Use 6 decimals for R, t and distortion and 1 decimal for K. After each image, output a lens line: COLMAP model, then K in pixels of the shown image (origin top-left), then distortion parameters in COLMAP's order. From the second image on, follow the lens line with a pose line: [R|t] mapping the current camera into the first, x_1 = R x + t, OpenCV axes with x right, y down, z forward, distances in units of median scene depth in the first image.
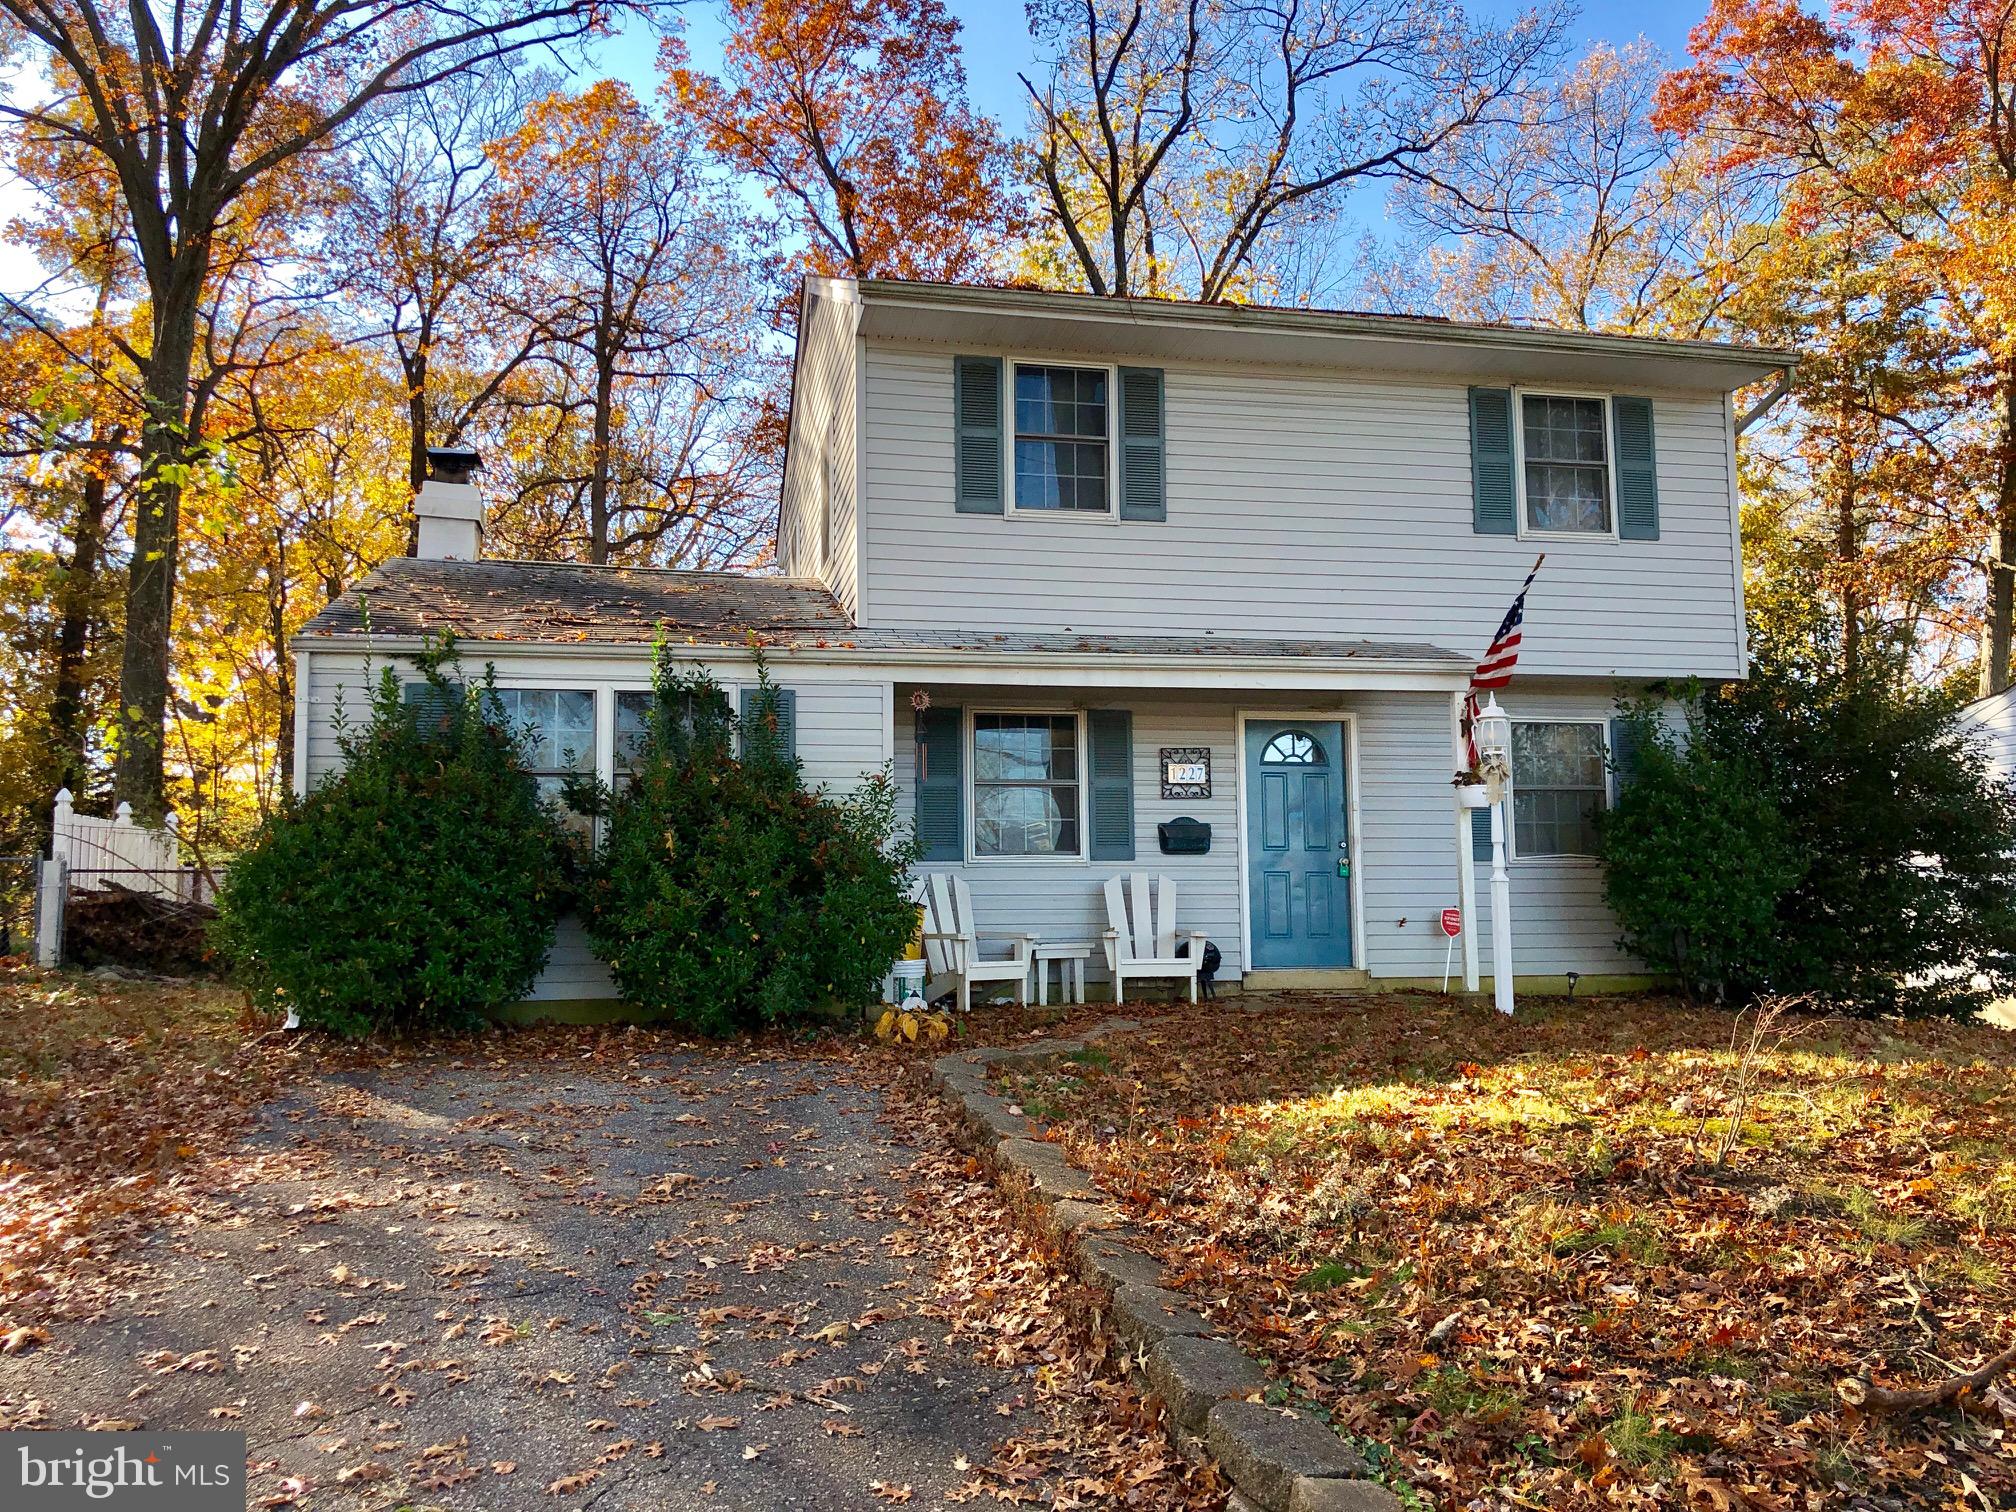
lens RADIAL K [[1632.9, 0, 1008.0], [0, 1632.9, 756.0], [0, 0, 1]] dist [0.057624, -0.000034]
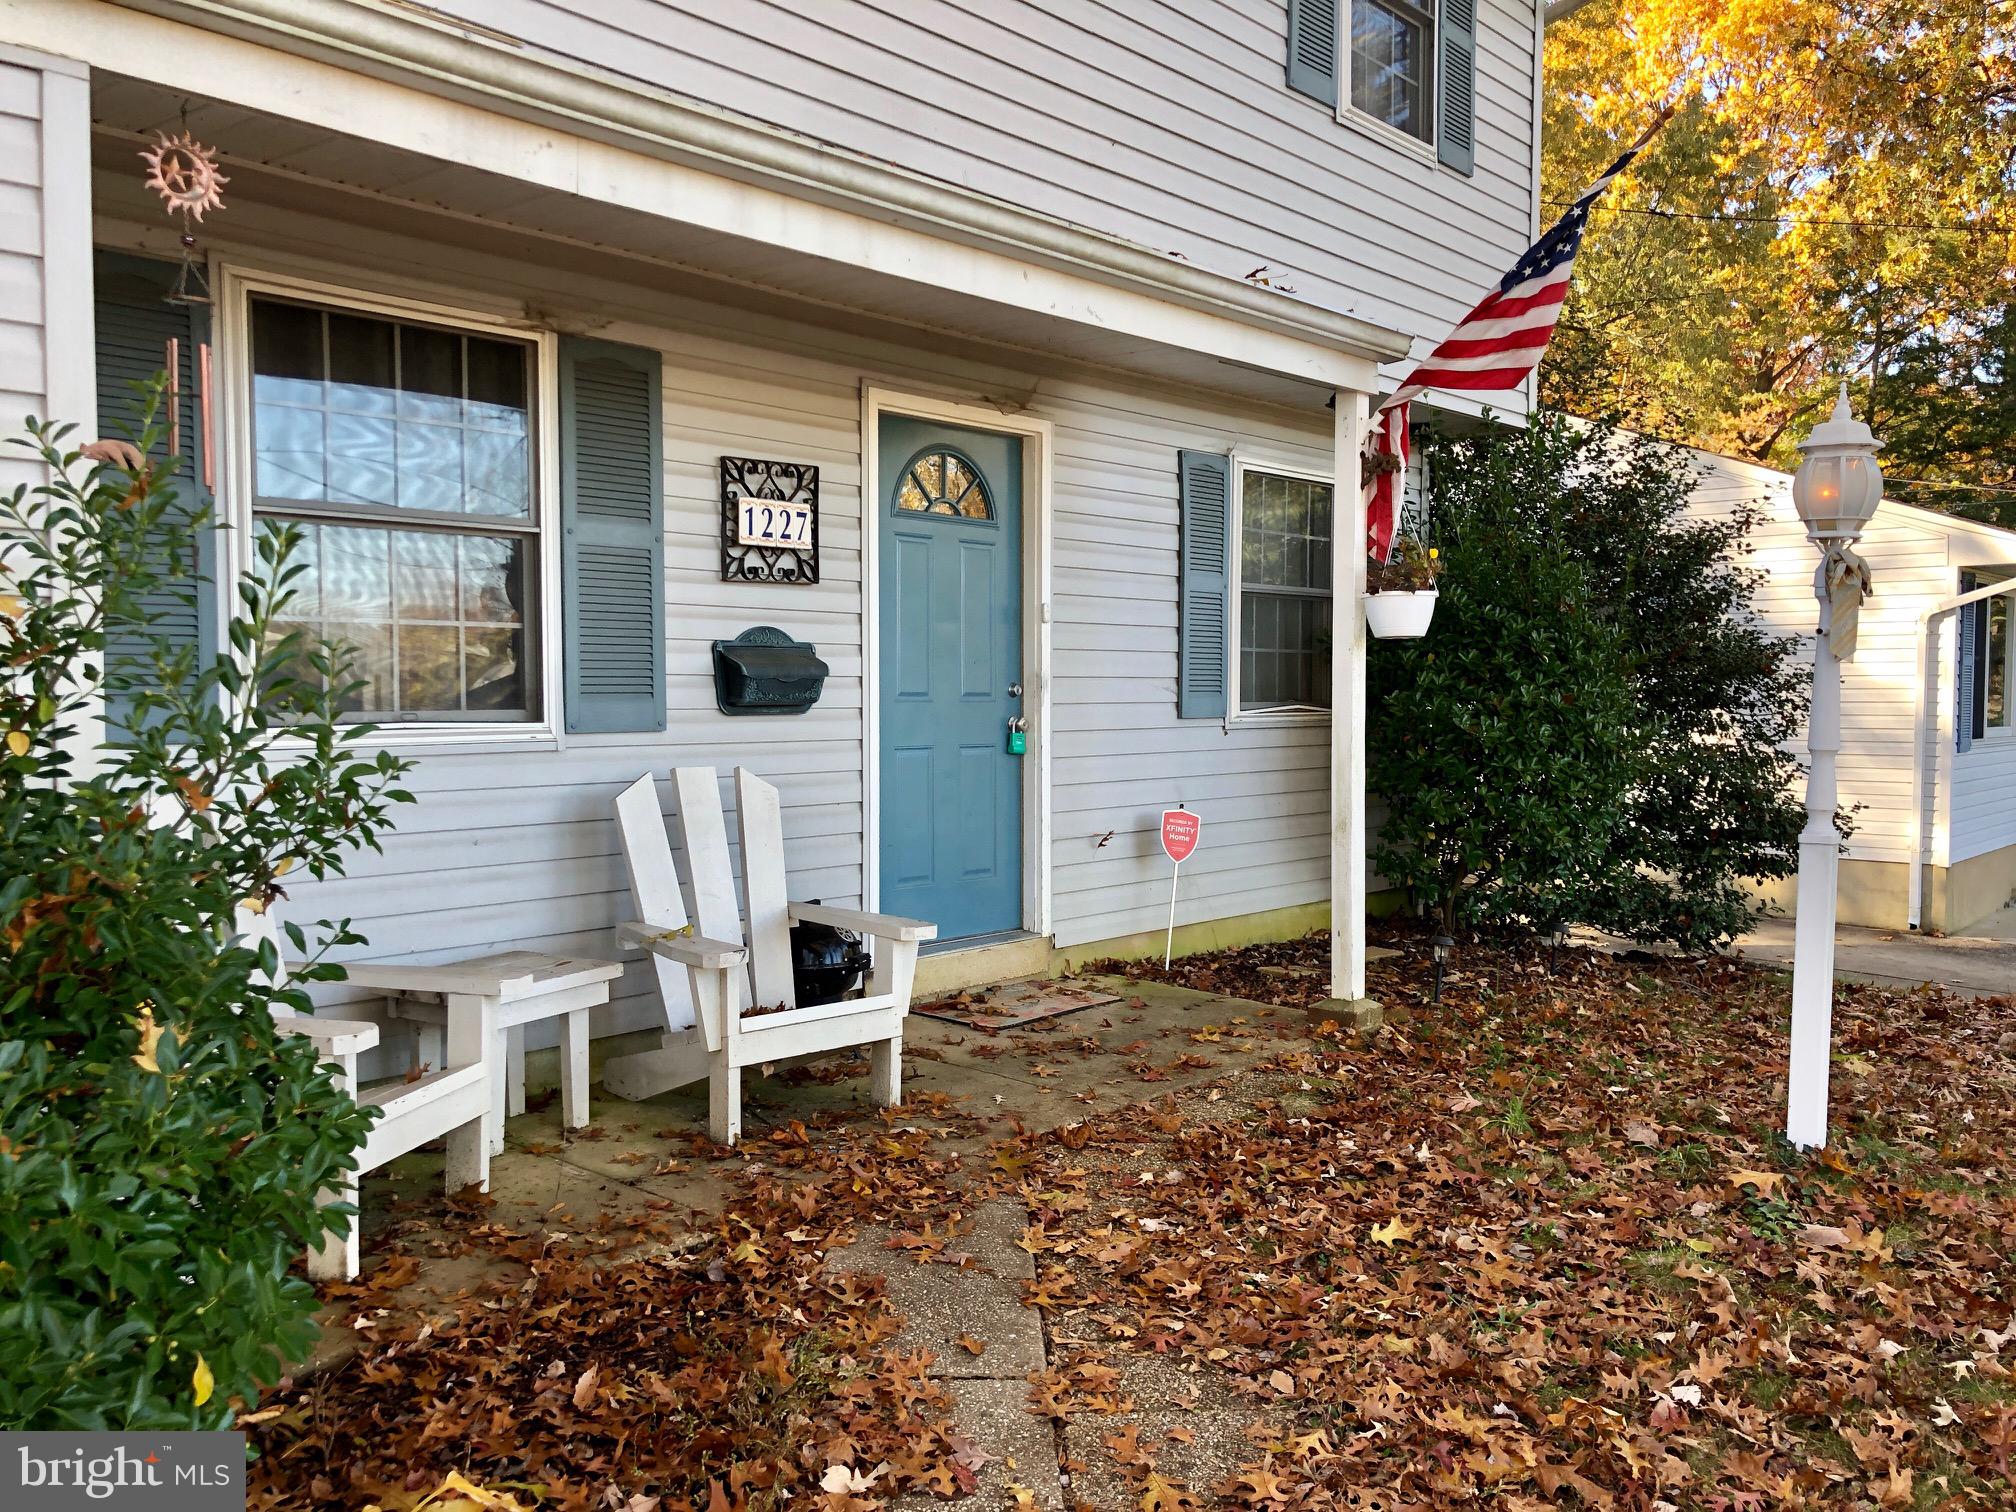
lens RADIAL K [[1632.9, 0, 1008.0], [0, 1632.9, 756.0], [0, 0, 1]] dist [0.057624, -0.000034]
pose [[0.795392, -0.019195, 0.605792, -0.099339], [-0.074209, 0.988894, 0.128768, 0.011230], [-0.601535, -0.147377, 0.785134, 0.624276]]
